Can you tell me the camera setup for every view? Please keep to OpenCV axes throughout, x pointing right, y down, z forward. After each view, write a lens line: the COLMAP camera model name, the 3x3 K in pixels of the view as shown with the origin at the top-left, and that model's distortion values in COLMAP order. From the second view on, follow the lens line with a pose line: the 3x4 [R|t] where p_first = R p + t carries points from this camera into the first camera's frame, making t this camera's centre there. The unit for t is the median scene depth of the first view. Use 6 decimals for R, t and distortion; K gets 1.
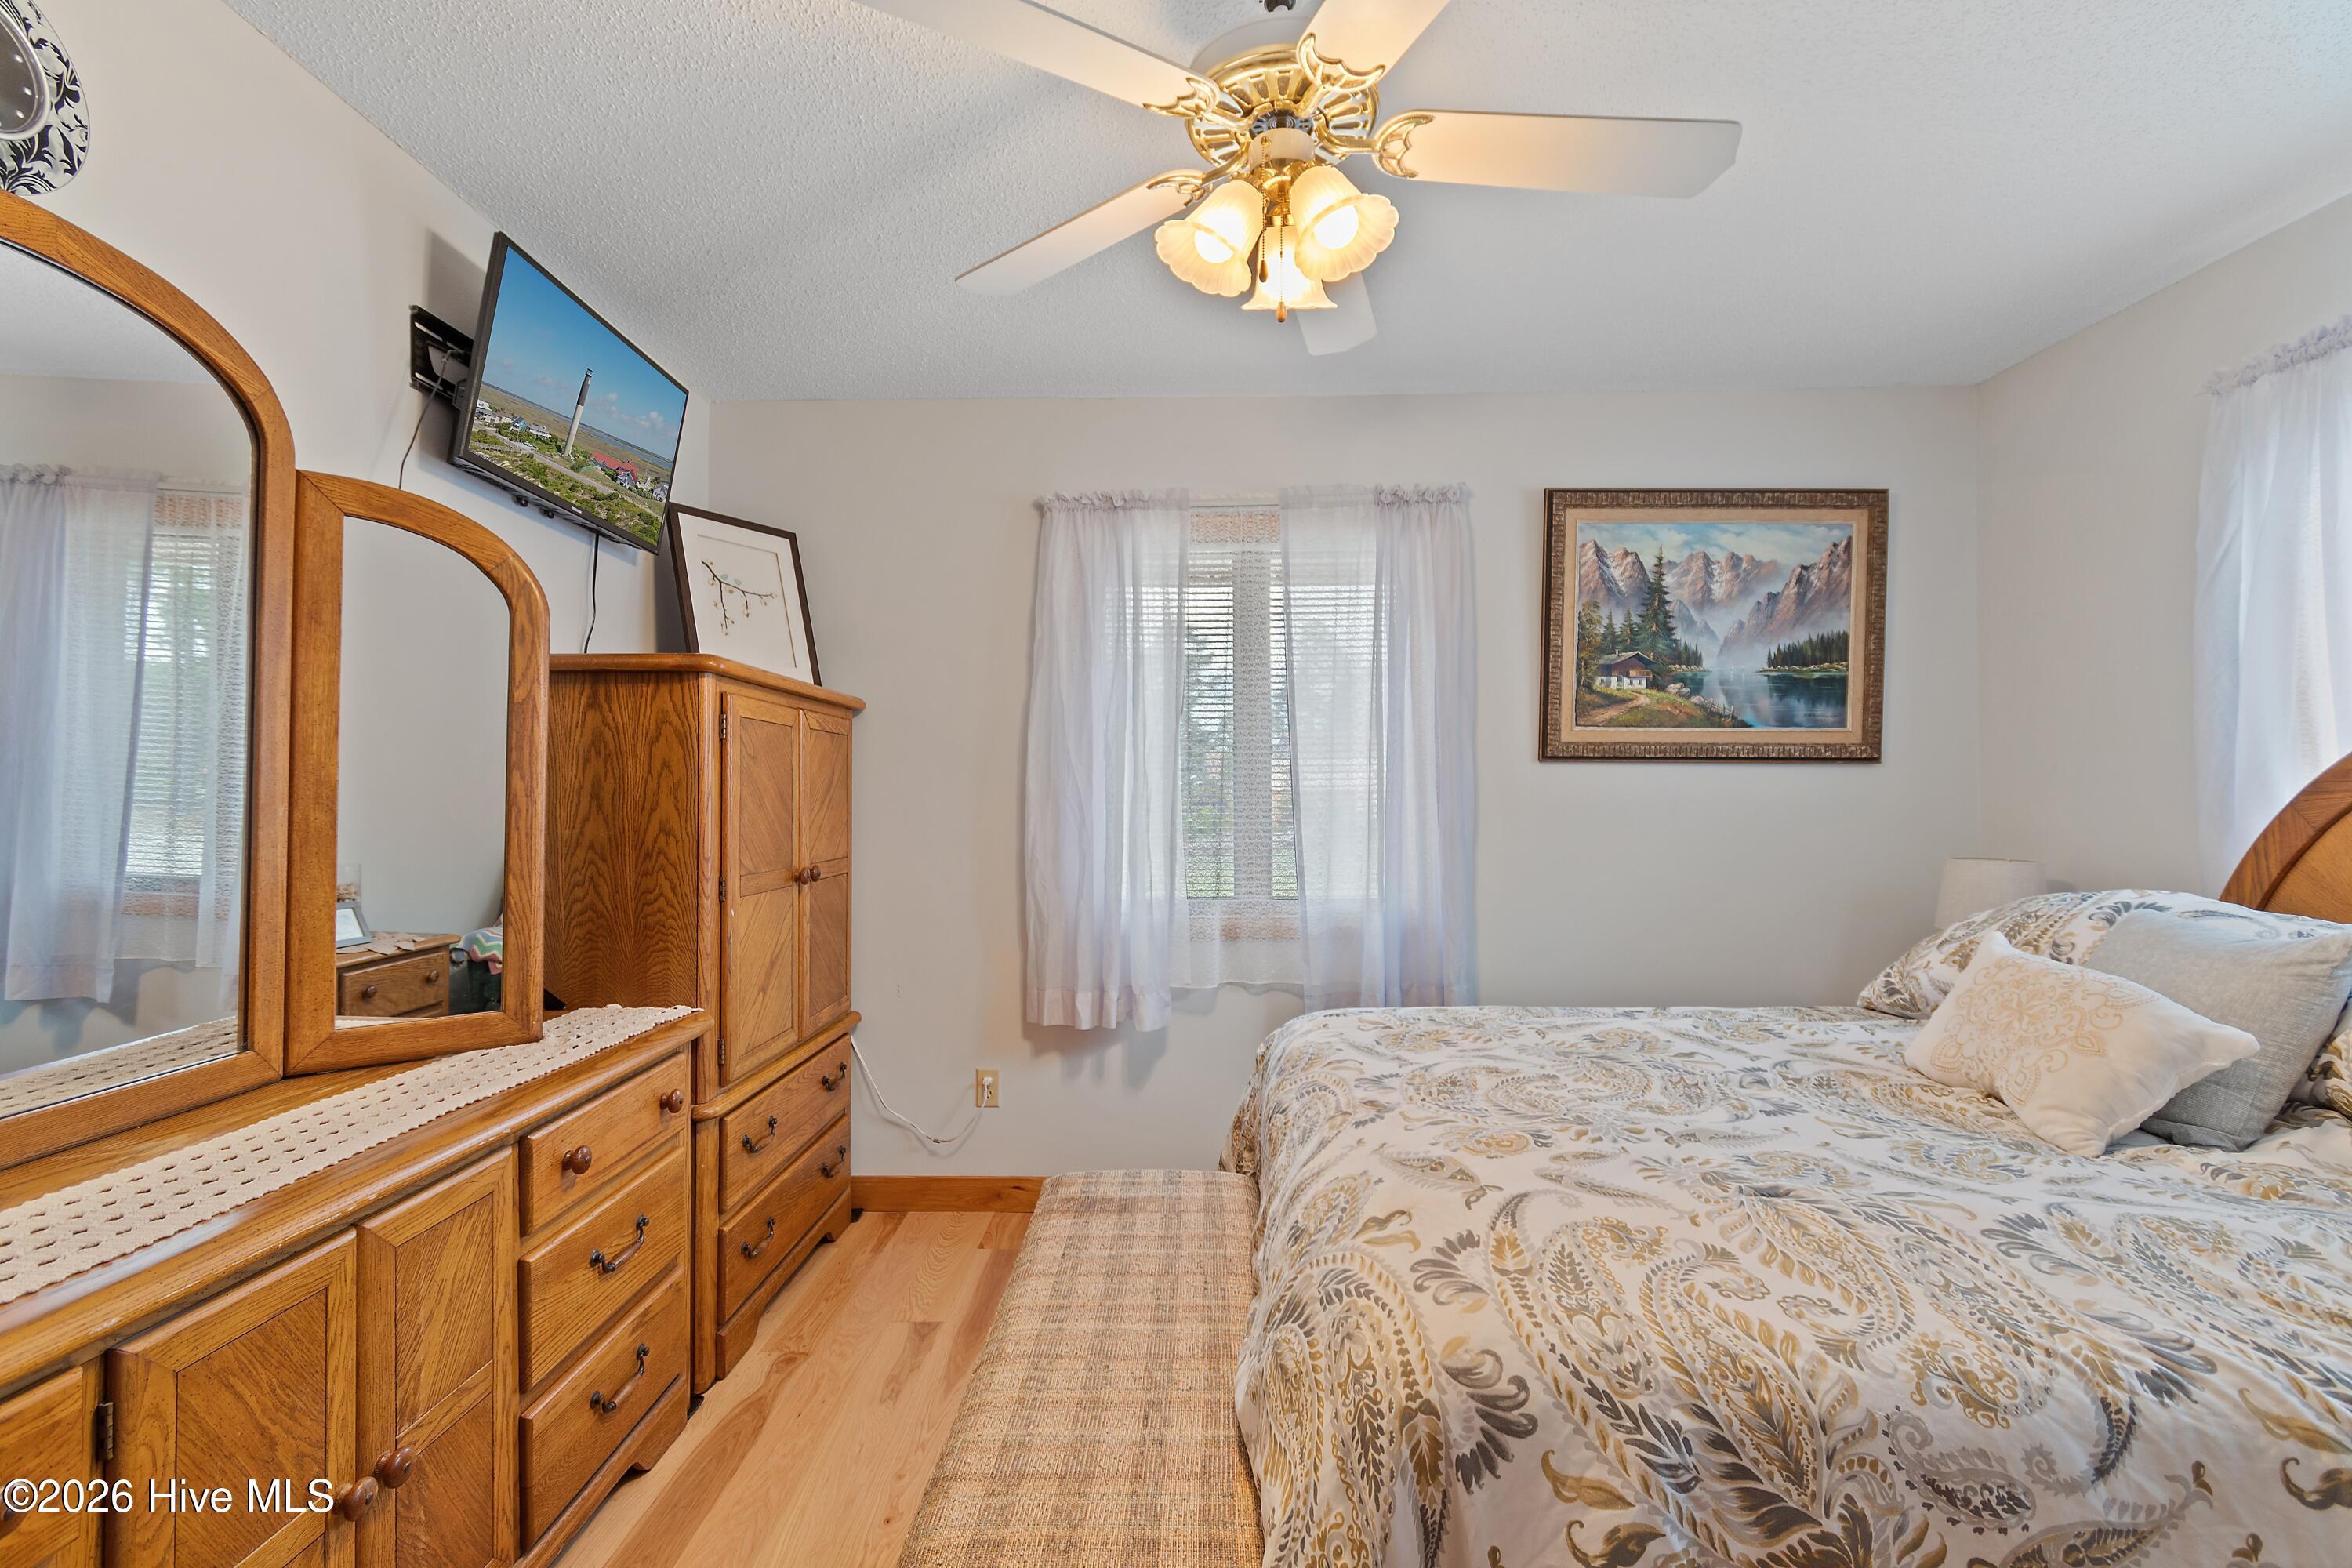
lens RADIAL K [[1039.6, 0, 1169.1], [0, 1039.6, 784.2], [0, 0, 1]] dist [0.003772, -0.001931]
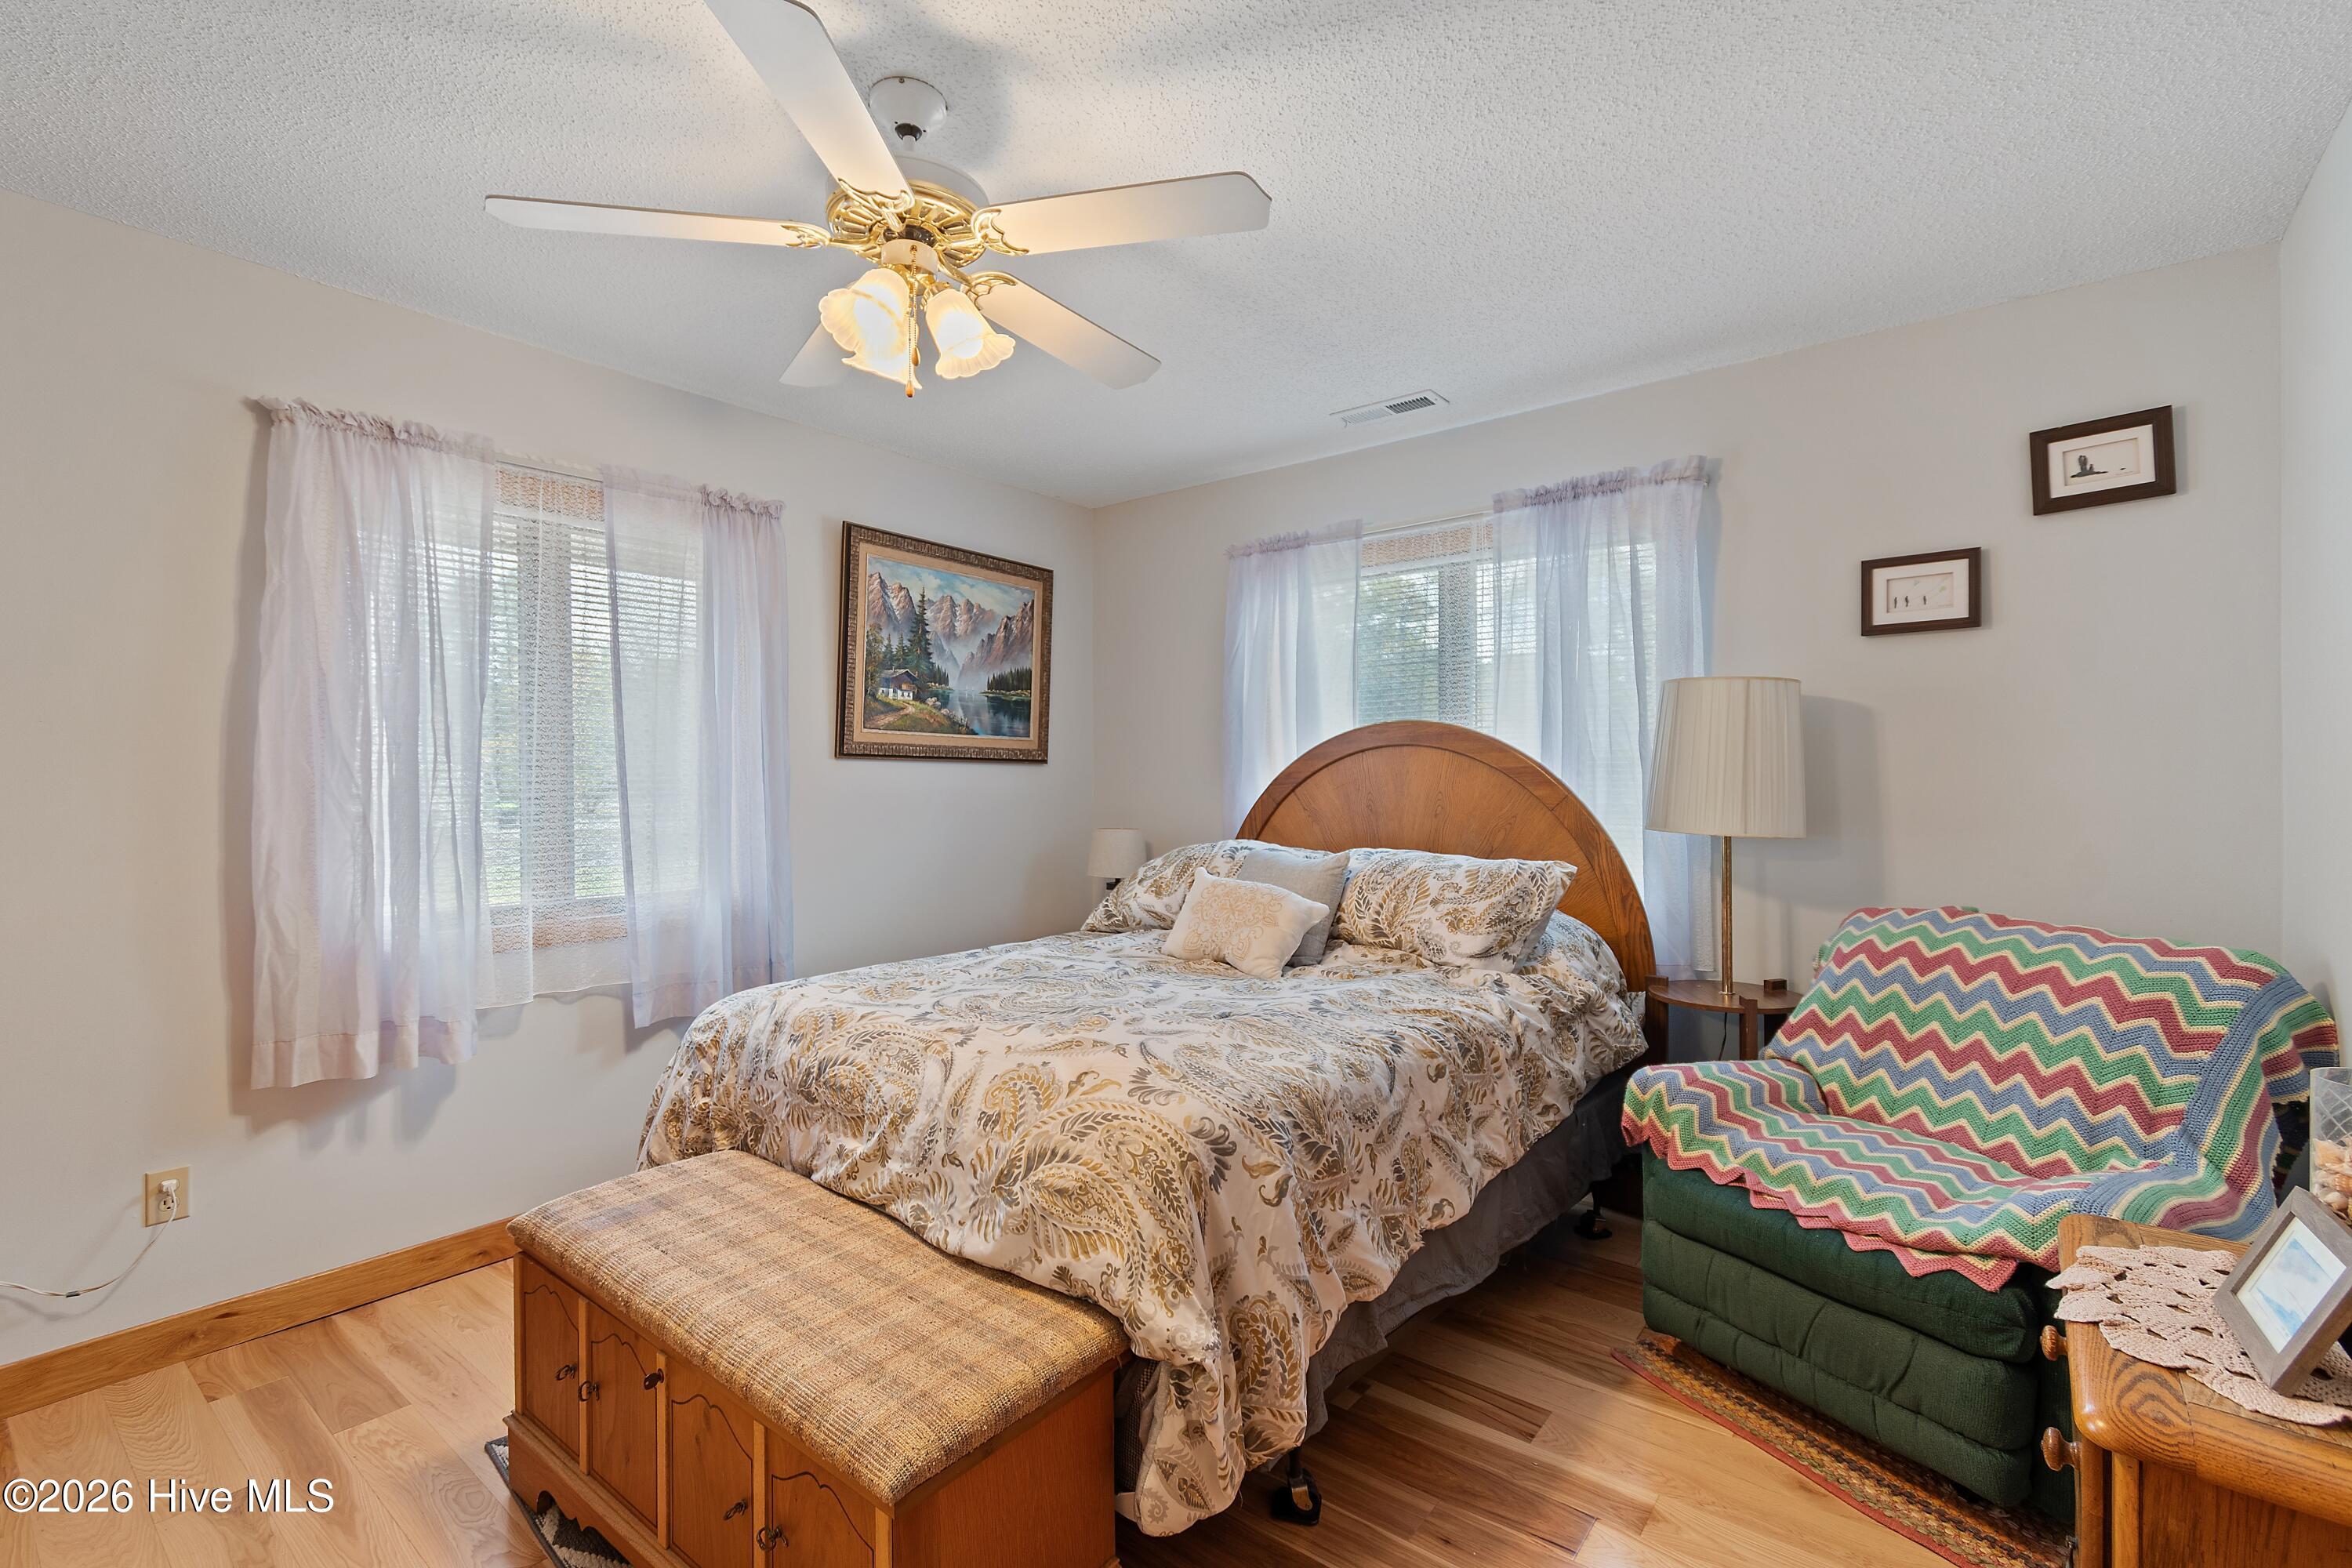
lens RADIAL K [[1039.6, 0, 1177.8], [0, 1039.6, 786.6], [0, 0, 1]] dist [0.003772, -0.001931]
pose [[0.606425, -0.002614, 0.795136, -0.331928], [-0.004991, 0.999962, 0.007093, -0.000452], [-0.795125, -0.008270, 0.606389, 0.006103]]
